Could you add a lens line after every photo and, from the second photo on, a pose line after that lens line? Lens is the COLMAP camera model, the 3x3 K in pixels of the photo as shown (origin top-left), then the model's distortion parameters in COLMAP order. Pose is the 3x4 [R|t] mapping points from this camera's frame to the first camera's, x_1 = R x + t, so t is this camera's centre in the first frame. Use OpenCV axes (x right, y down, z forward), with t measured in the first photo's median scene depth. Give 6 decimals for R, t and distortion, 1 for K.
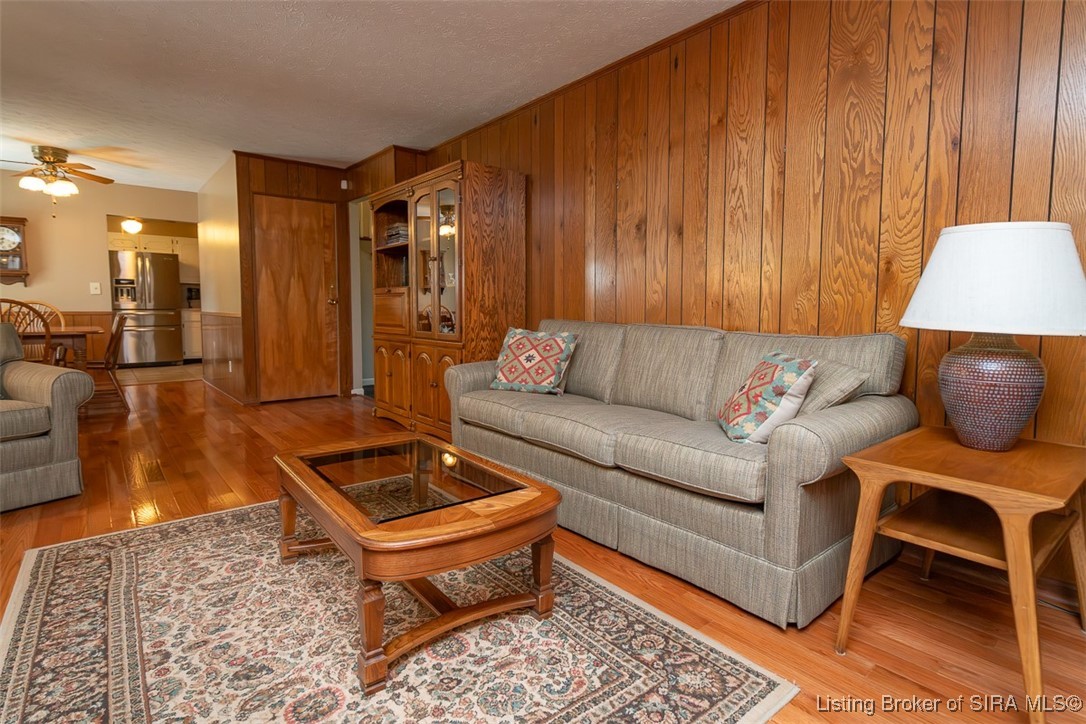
lens RADIAL K [[547.4, 0, 551.5], [0, 547.4, 347.0], [0, 0, 1]] dist [0.000748, 0.000710]
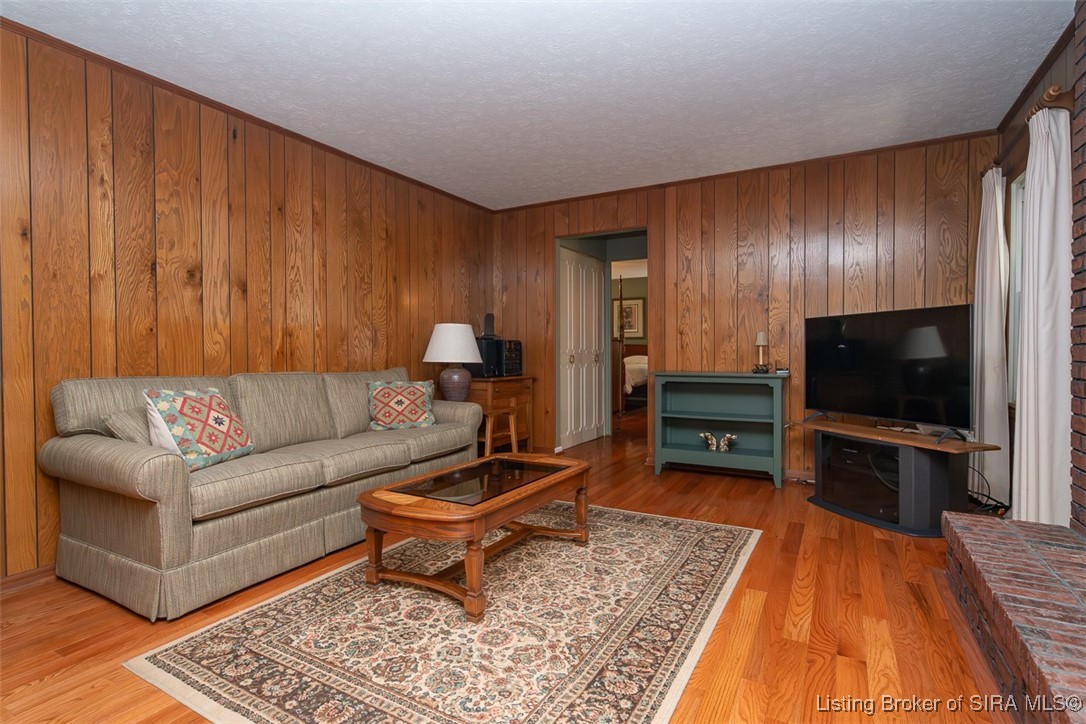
lens RADIAL K [[539.8, 0, 543.0], [0, 539.8, 362.0], [0, 0, 1]] dist [0.000892, 0.000255]
pose [[-0.357584, -0.023737, 0.933579, -1.337664], [0.072297, 0.995973, 0.053015, -0.104463], [-0.931078, 0.086452, -0.354428, 1.124227]]
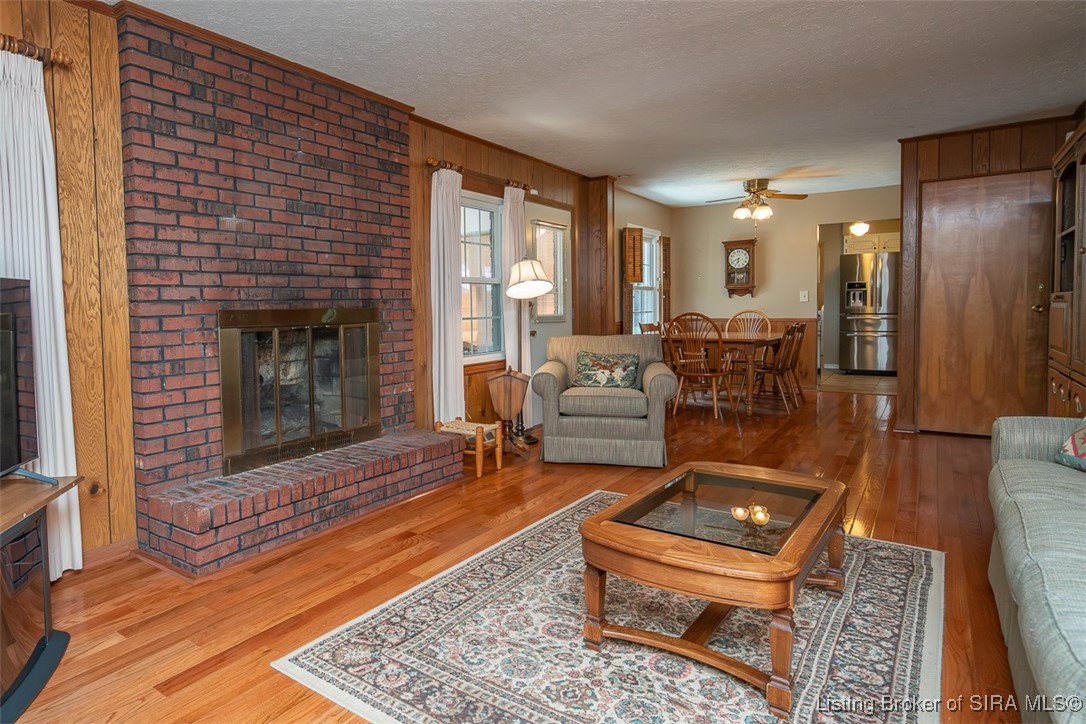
lens RADIAL K [[633.2, 0, 447.6], [0, 633.2, 338.0], [0, 0, 1]] dist [0.004265, 0.001442]
pose [[0.217214, 0.037010, -0.975422, 0.630938], [-0.052187, 0.998292, 0.026256, -0.069180], [0.974728, 0.045201, 0.218774, 0.198358]]
